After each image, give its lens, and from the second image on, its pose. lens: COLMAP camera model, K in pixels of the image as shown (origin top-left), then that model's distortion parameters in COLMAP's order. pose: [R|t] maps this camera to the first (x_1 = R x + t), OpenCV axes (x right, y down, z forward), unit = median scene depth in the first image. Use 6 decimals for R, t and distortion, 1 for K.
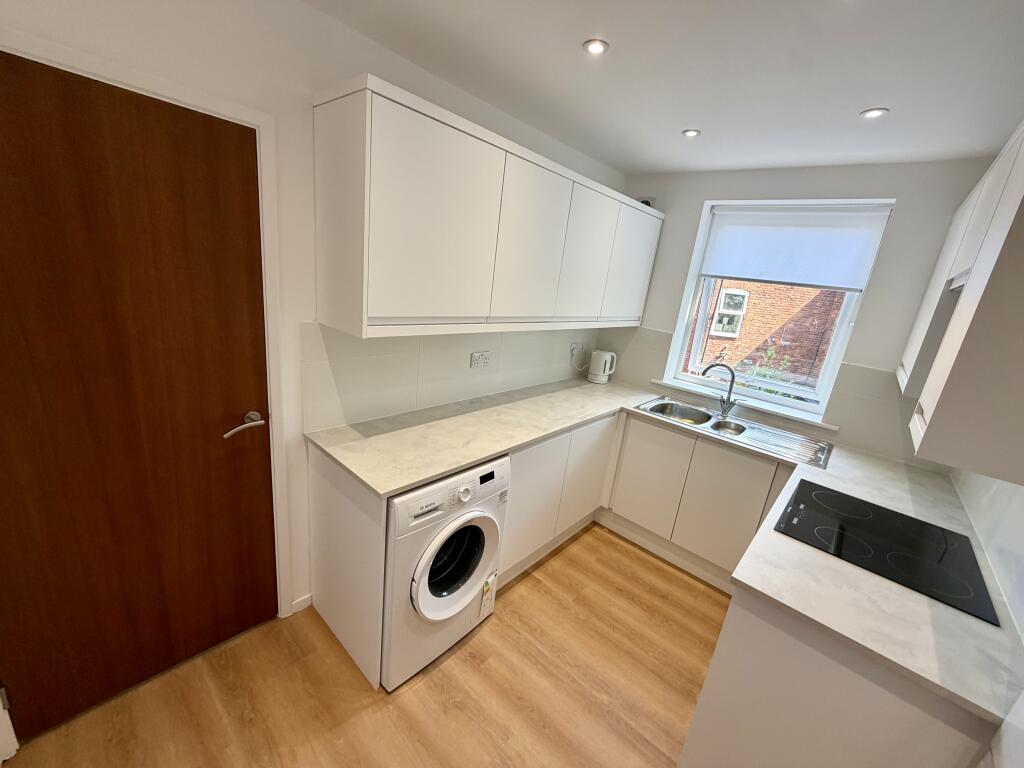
lens RADIAL K [[406.7, 0, 508.8], [0, 406.7, 385.4], [0, 0, 1]] dist [-0.000563, -0.000179]
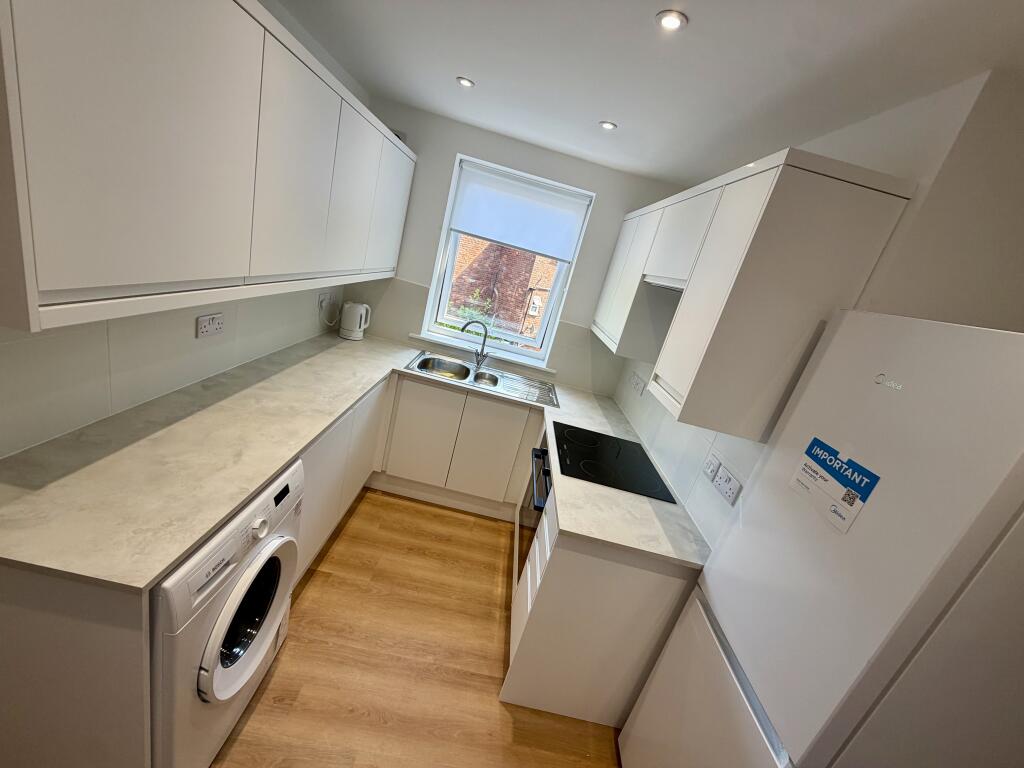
lens RADIAL K [[406.7, 0, 508.8], [0, 406.7, 385.4], [0, 0, 1]] dist [-0.000563, -0.000179]
pose [[0.761241, -0.121071, 0.637067, -0.141000], [0.009854, 0.984463, 0.175318, -0.081178], [-0.648394, -0.127182, 0.750606, 0.120406]]
